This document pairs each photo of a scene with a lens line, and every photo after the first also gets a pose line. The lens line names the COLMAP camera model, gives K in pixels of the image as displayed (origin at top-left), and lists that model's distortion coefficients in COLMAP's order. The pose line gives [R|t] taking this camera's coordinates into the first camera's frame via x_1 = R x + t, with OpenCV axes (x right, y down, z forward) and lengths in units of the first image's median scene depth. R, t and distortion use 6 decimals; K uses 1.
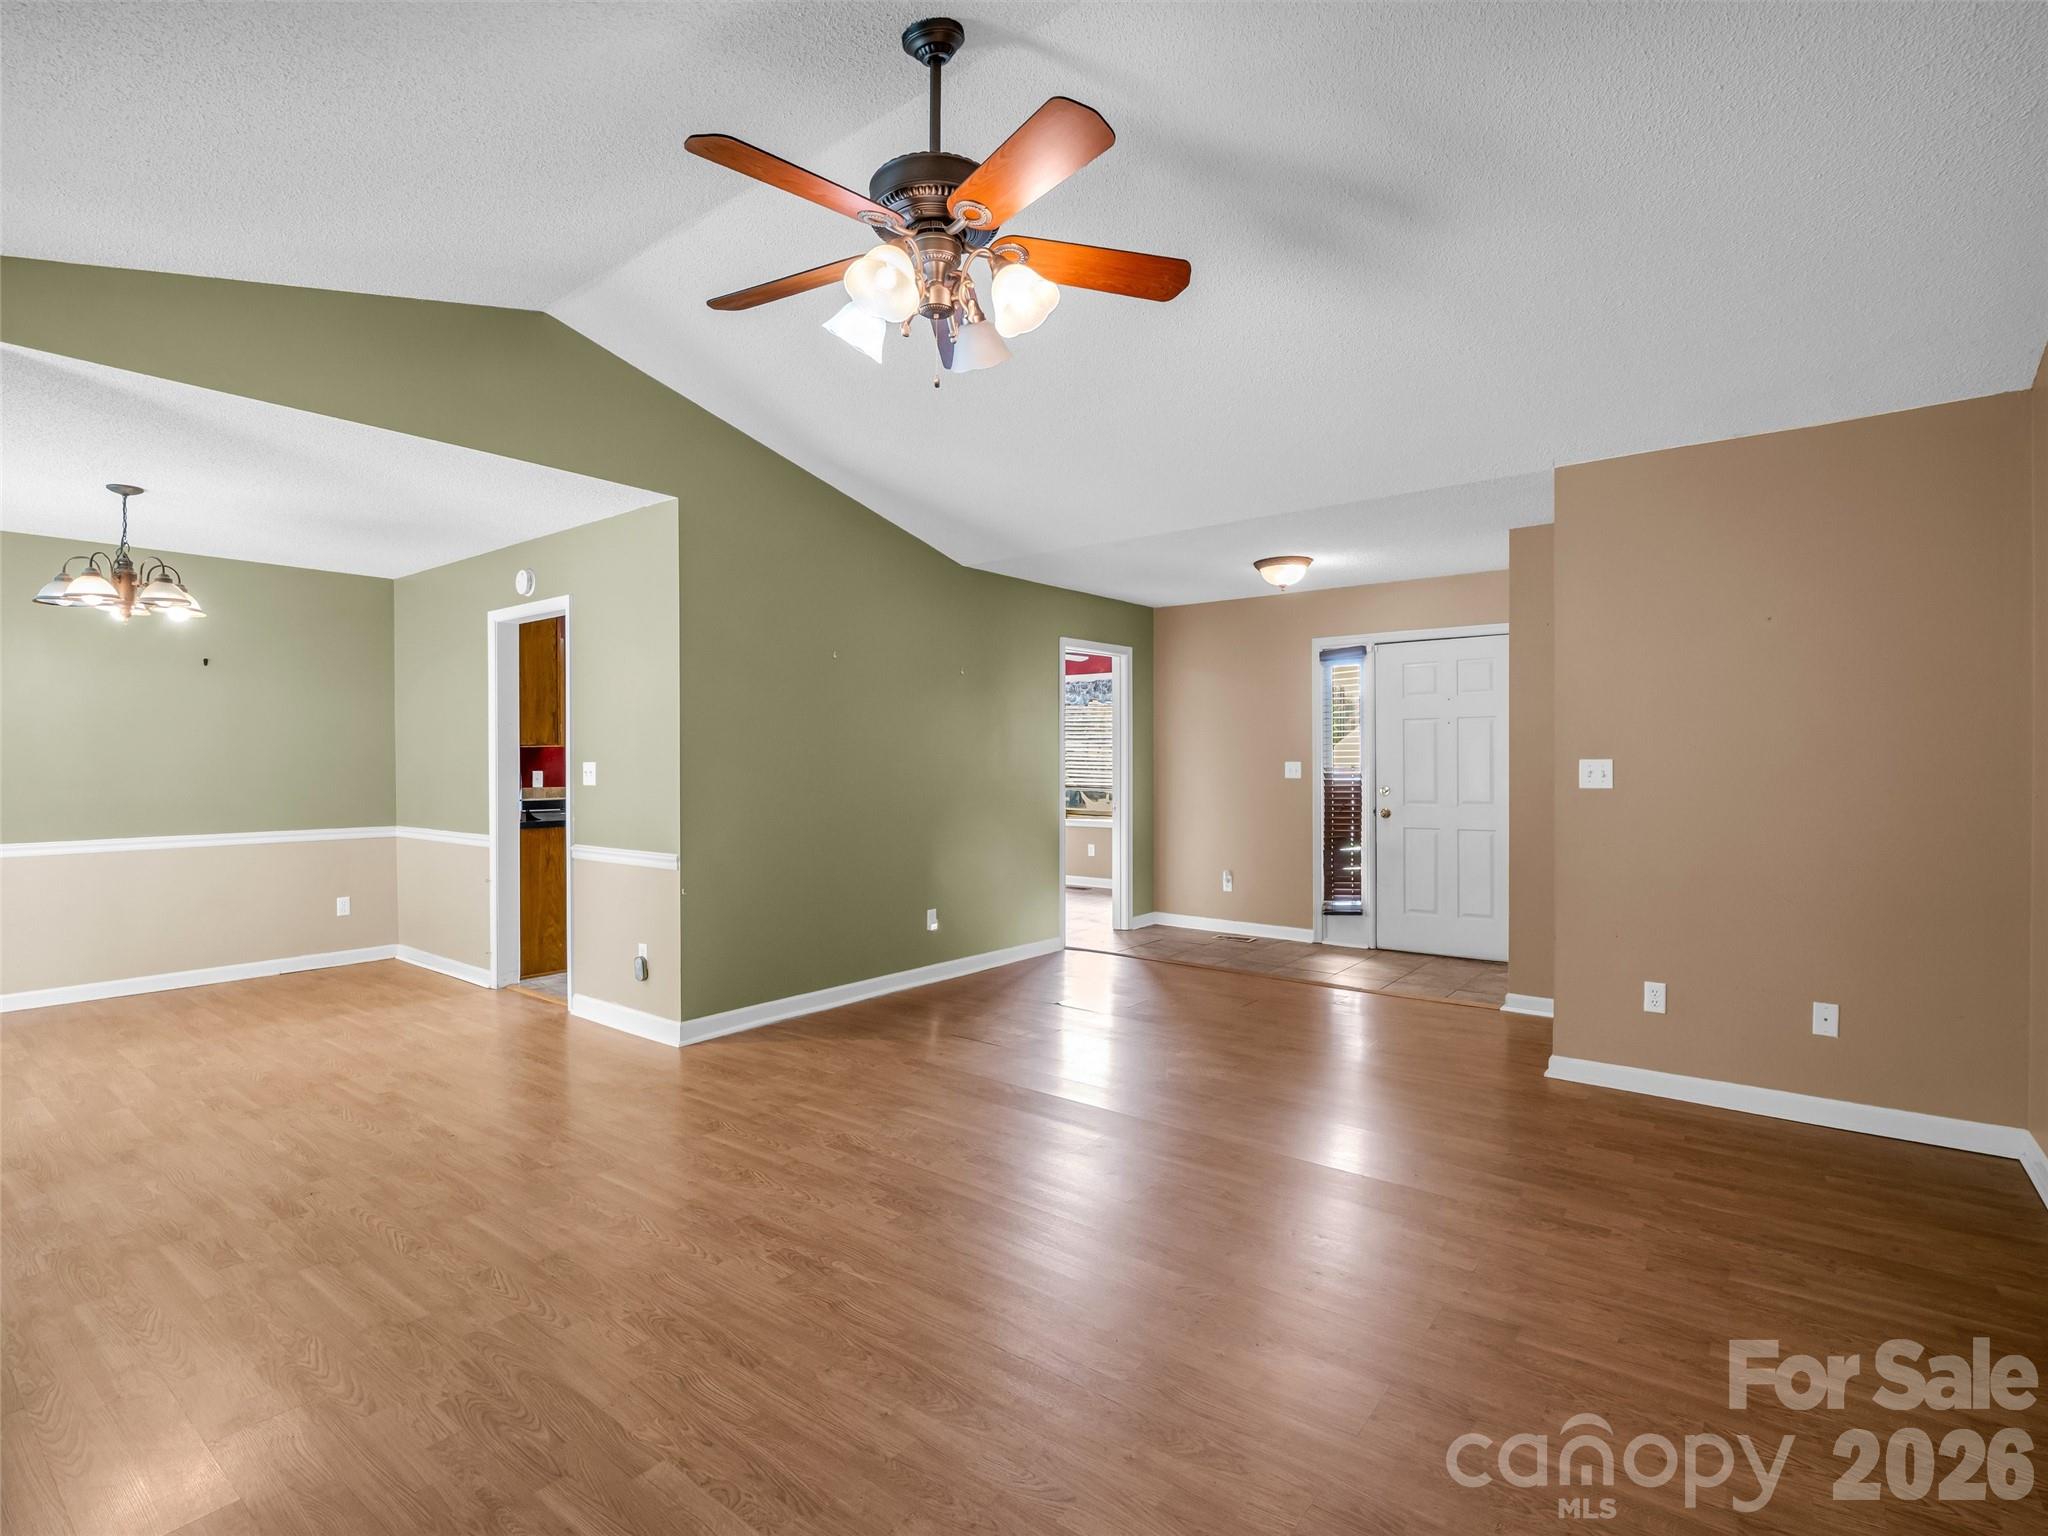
lens RADIAL K [[985.6, 0, 1016.1], [0, 985.6, 761.2], [0, 0, 1]] dist [-0.011572, -0.000747]
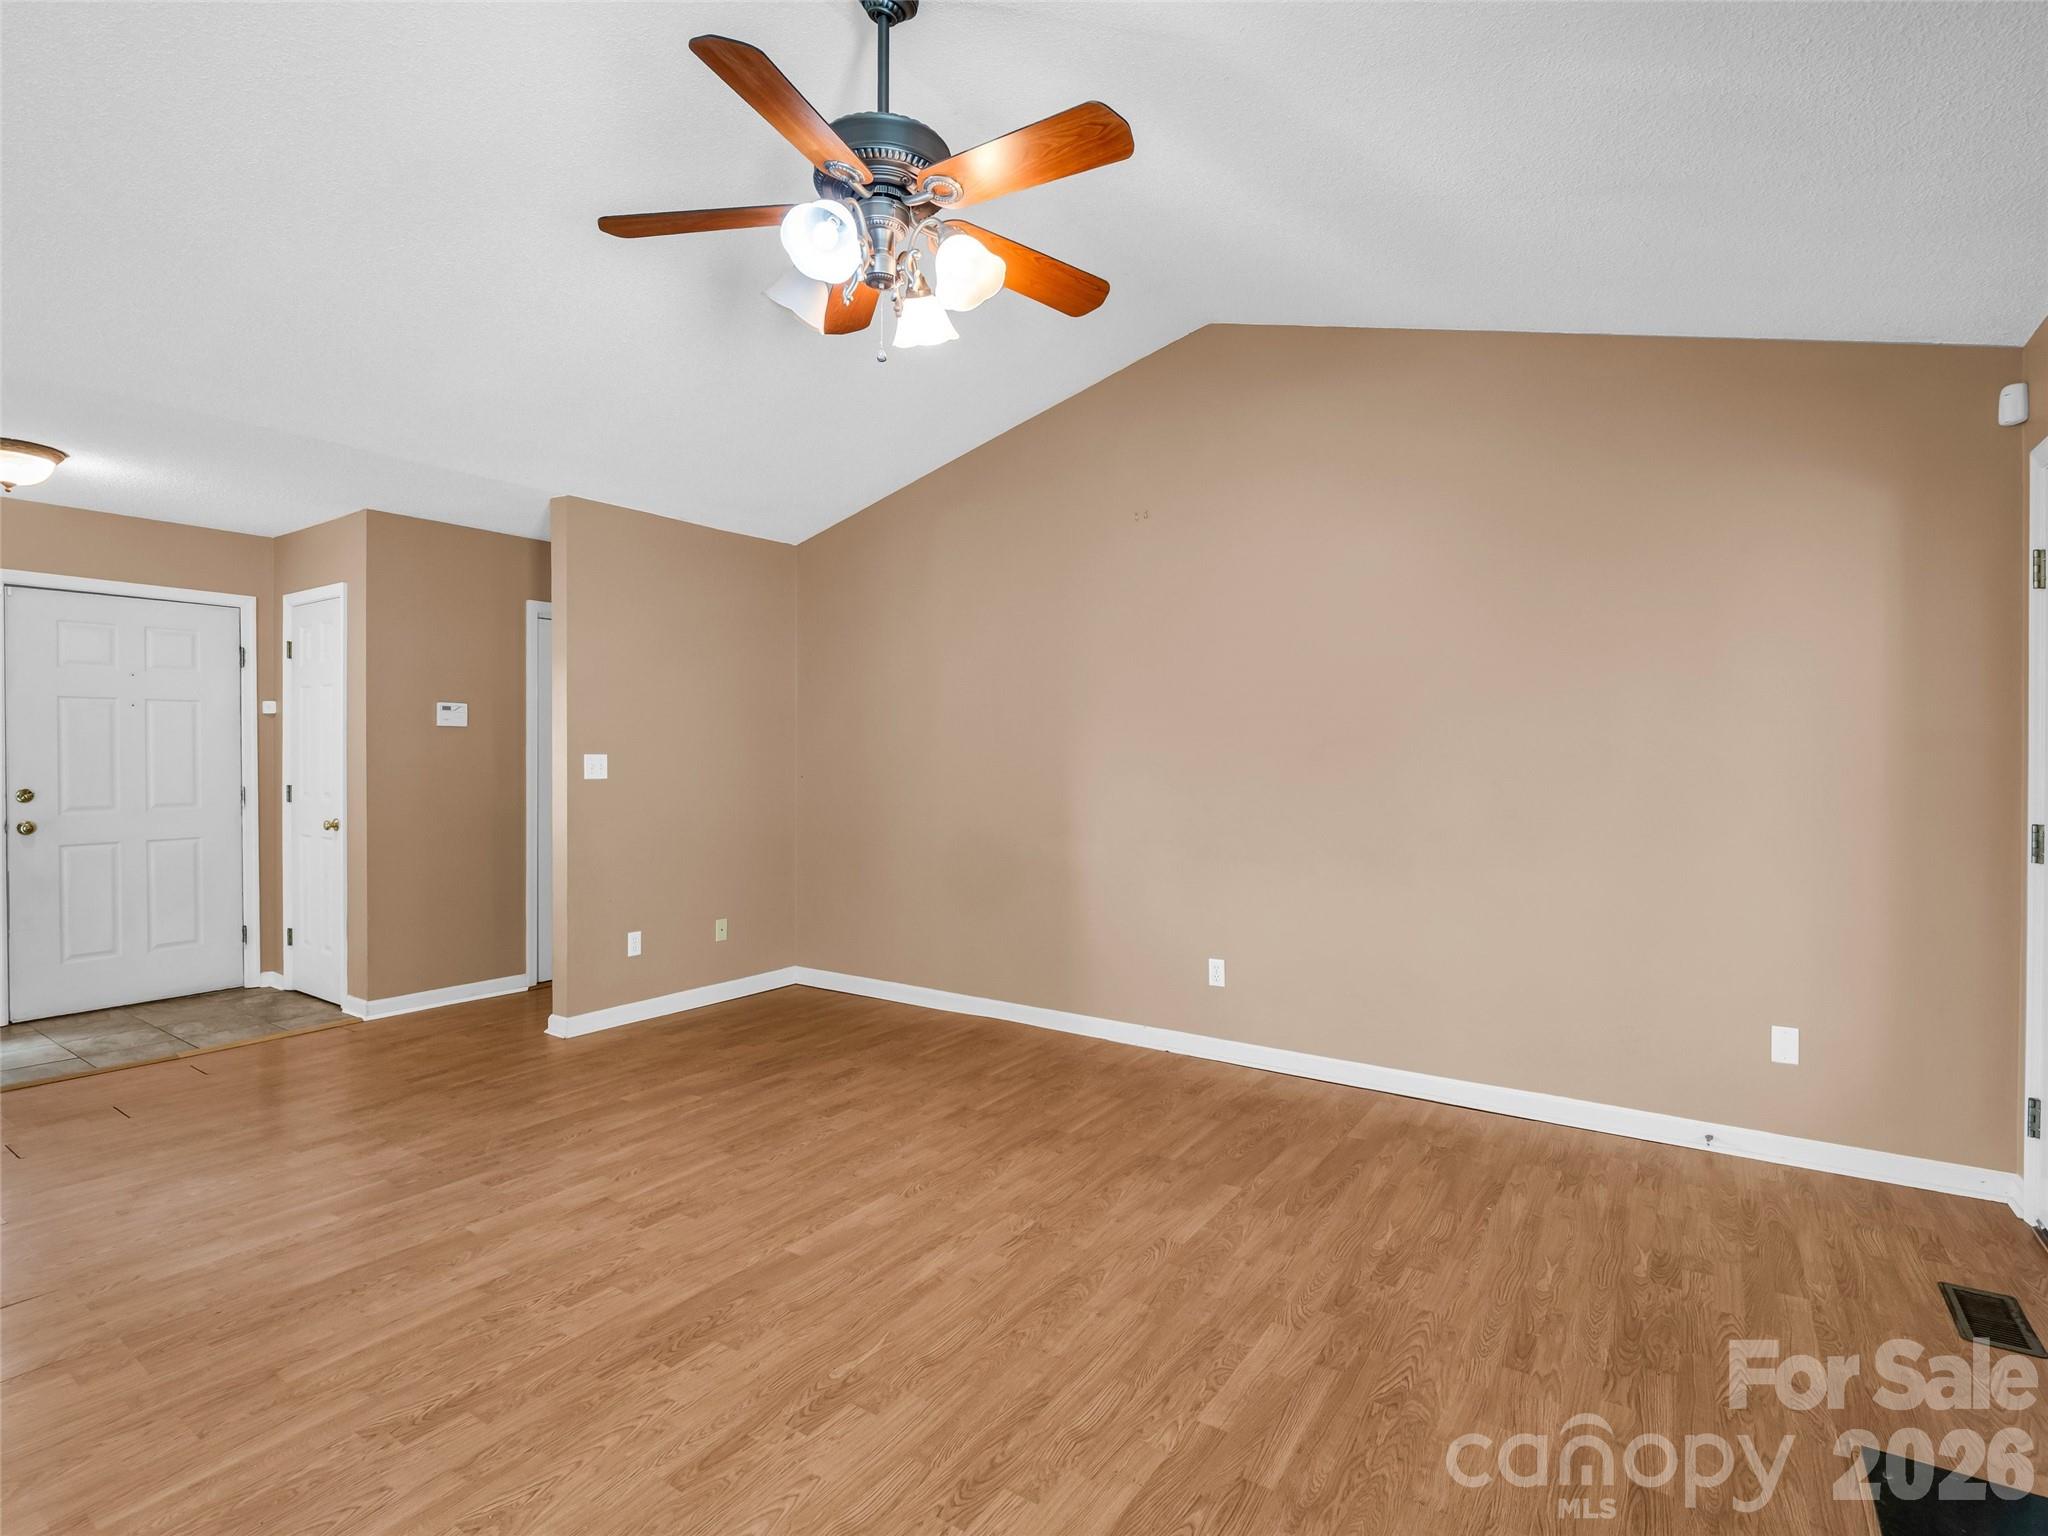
lens RADIAL K [[1008.4, 0, 1014.2], [0, 1008.4, 766.5], [0, 0, 1]] dist [-0.008807, -0.001699]
pose [[-0.057954, -0.010690, 0.998262, -0.778875], [-0.004177, 0.999937, 0.010466, -0.002799], [-0.998311, -0.003563, -0.057995, 0.689057]]
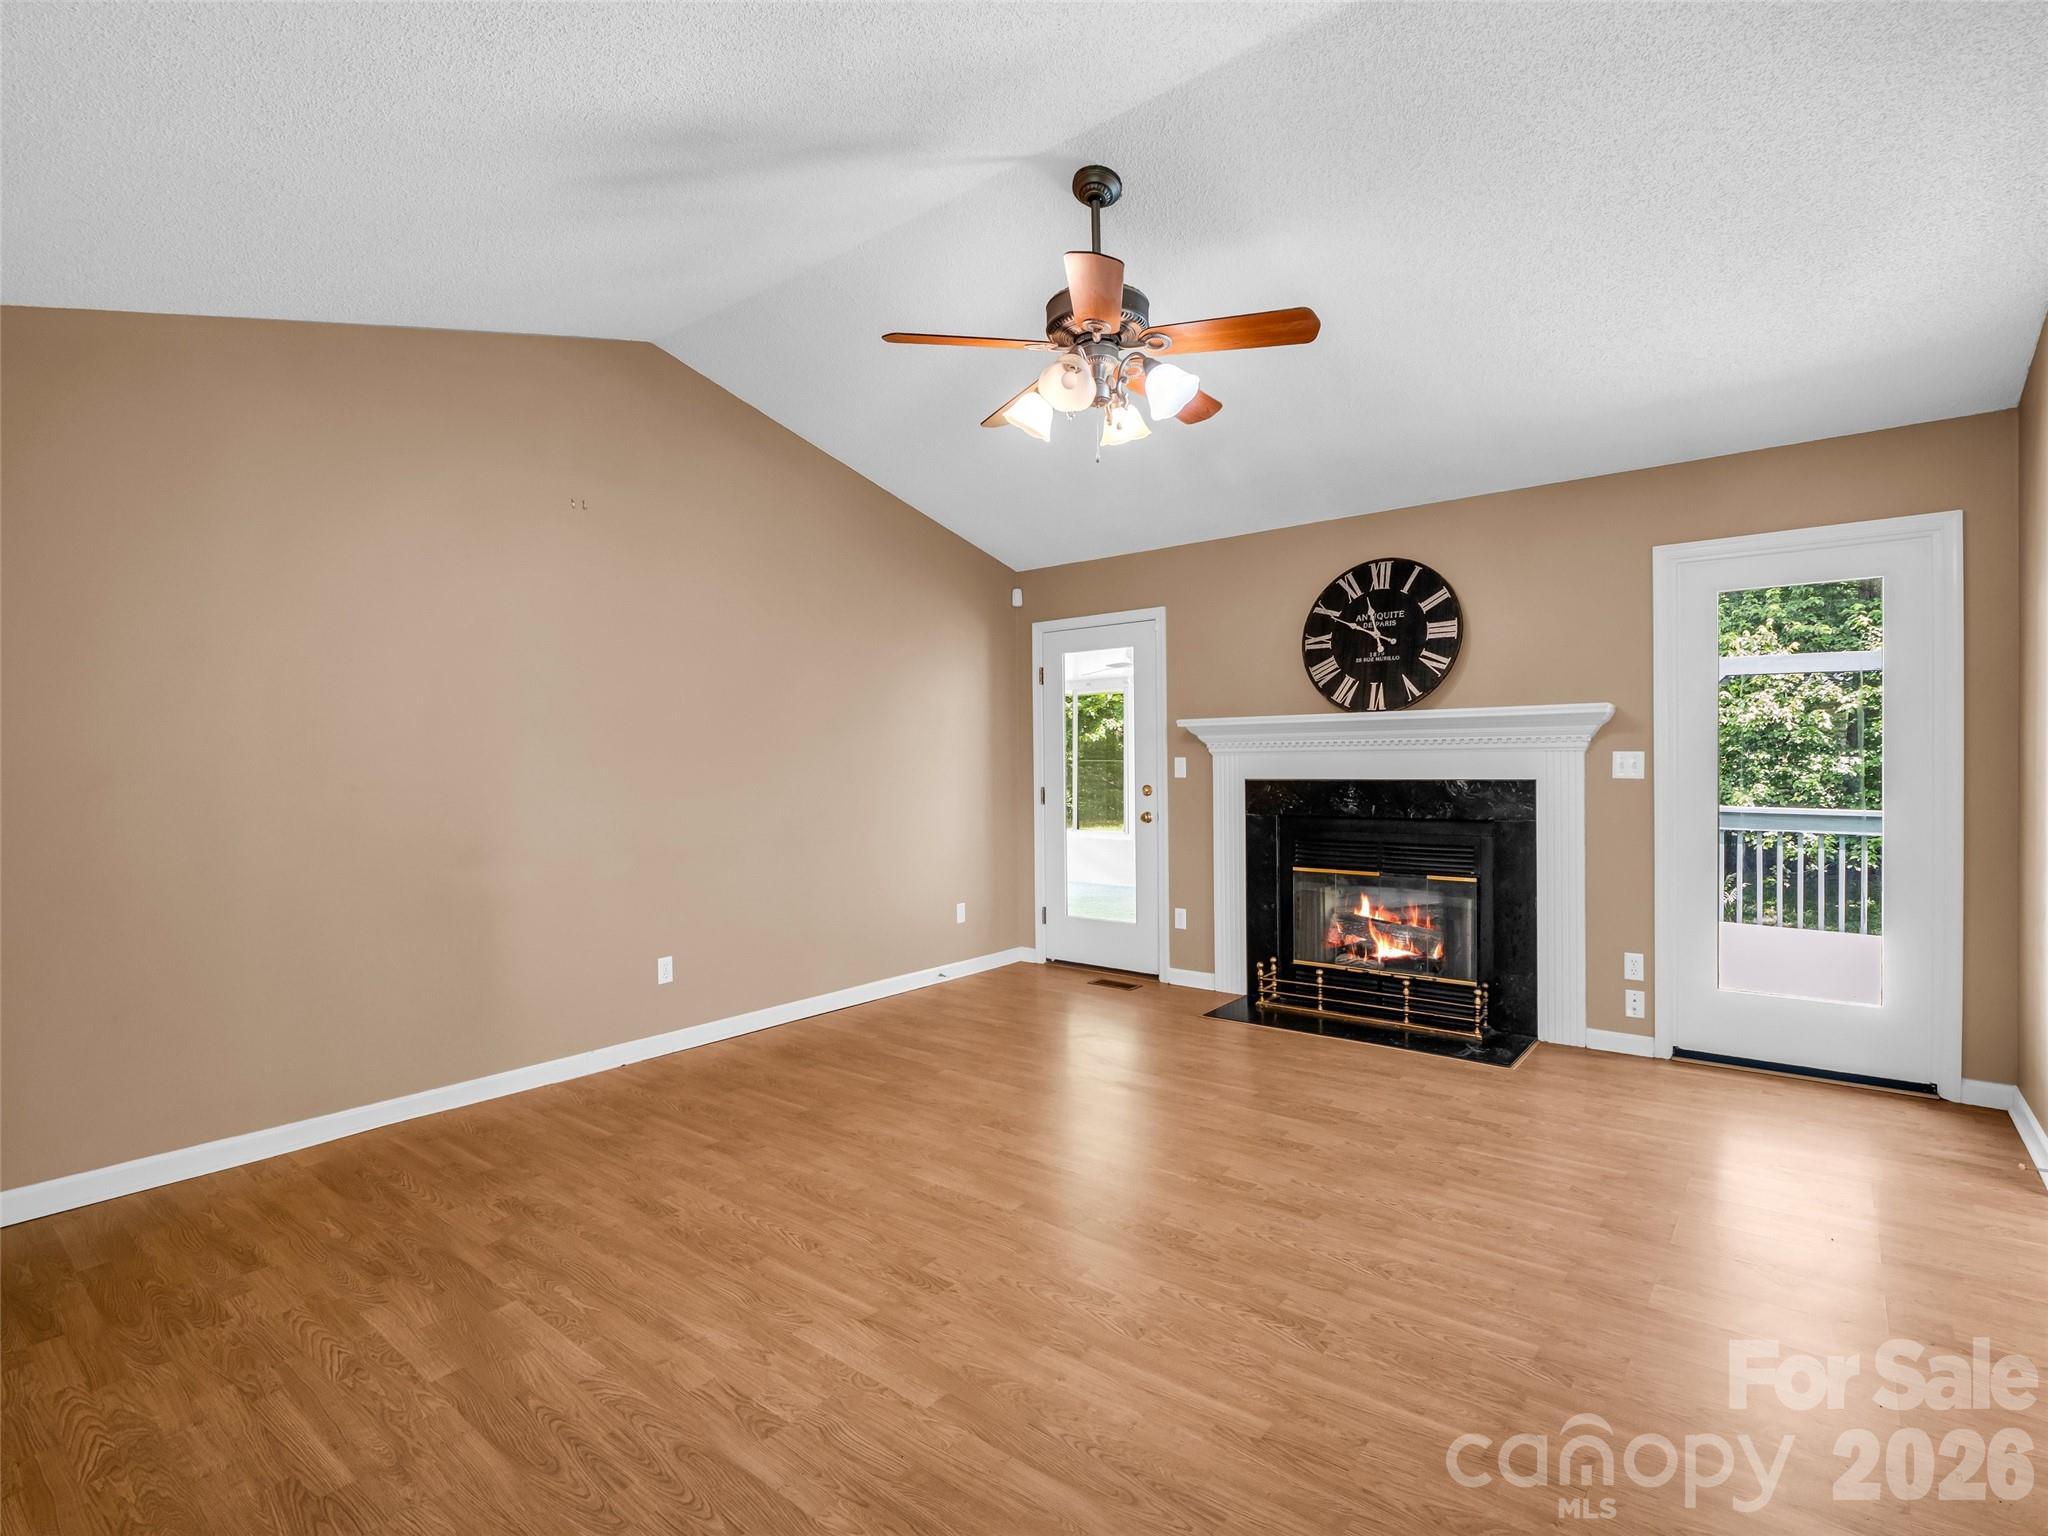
lens RADIAL K [[1008.4, 0, 1014.2], [0, 1008.4, 766.5], [0, 0, 1]] dist [-0.008807, -0.001699]
pose [[-0.999735, 0.012245, 0.019493, 0.003066], [0.012363, 0.999906, 0.005920, -0.000159], [-0.019419, 0.006160, -0.999792, 1.696695]]
